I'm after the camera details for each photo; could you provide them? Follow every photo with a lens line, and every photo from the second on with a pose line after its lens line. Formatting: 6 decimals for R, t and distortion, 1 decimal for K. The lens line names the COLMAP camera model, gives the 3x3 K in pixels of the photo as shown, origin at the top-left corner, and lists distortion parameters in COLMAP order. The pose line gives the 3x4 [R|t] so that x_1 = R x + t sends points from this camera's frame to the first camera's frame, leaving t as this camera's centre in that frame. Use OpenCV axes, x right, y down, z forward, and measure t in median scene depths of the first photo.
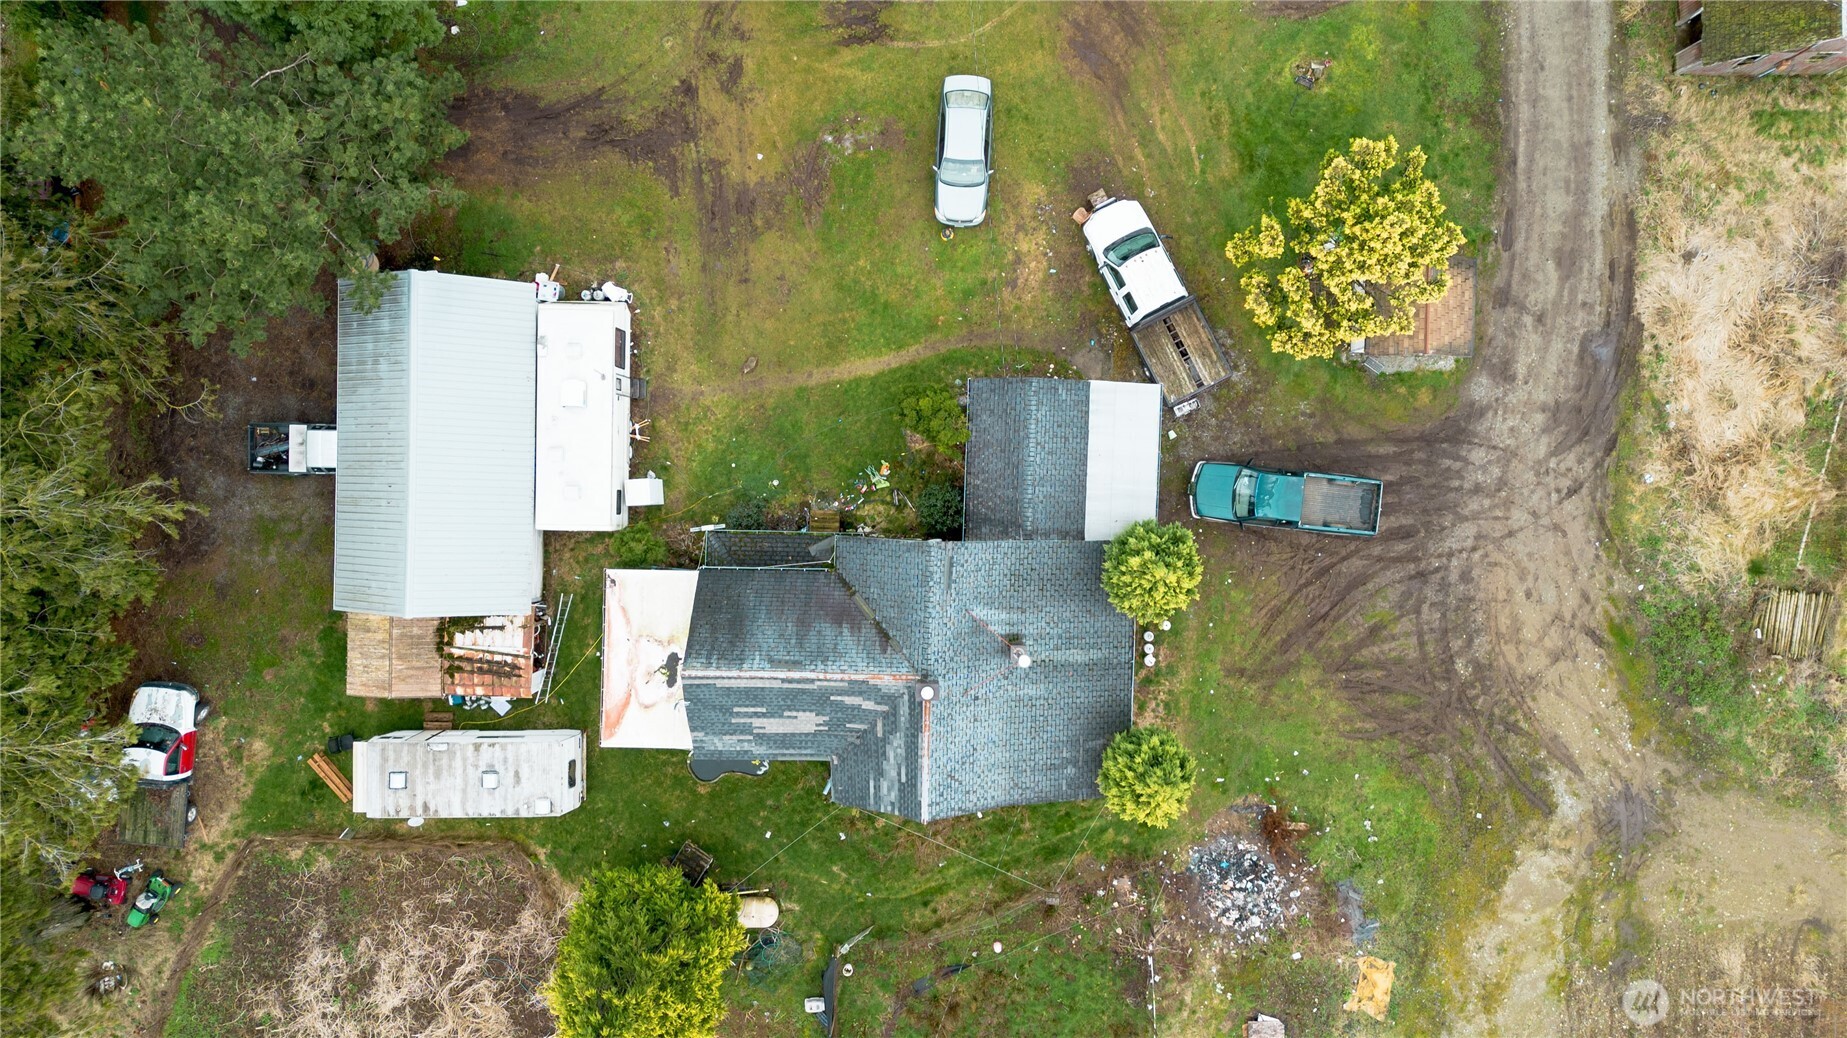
lens RADIAL K [[1305.3, 0, 923.0], [0, 1305.3, 530.2], [0, 0, 1]] dist [0.075109, -0.072433]
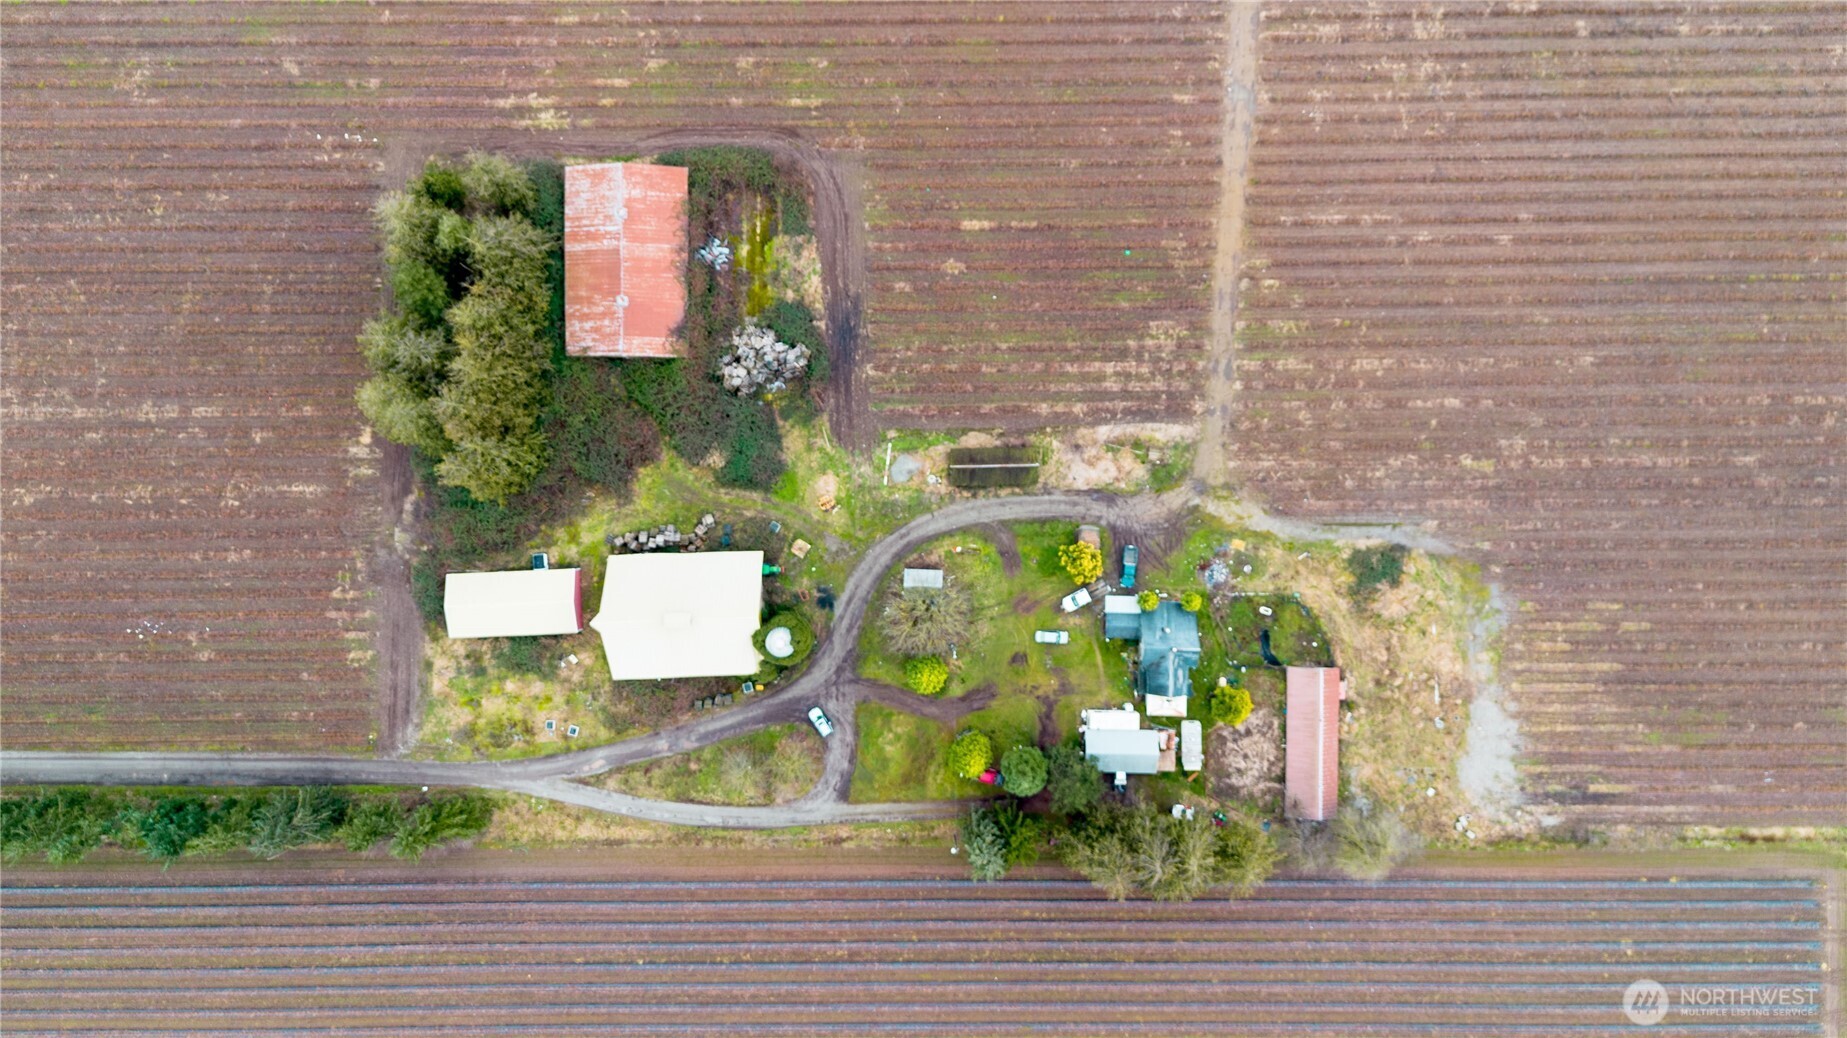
lens RADIAL K [[1305.3, 0, 911.6], [0, 1305.3, 518.8], [0, 0, 1]] dist [0.075109, -0.072433]
pose [[-0.008413, -0.999943, -0.006540, 0.473865], [0.999124, -0.008137, -0.041055, -0.585936], [0.040999, -0.006879, 0.999136, -3.538314]]
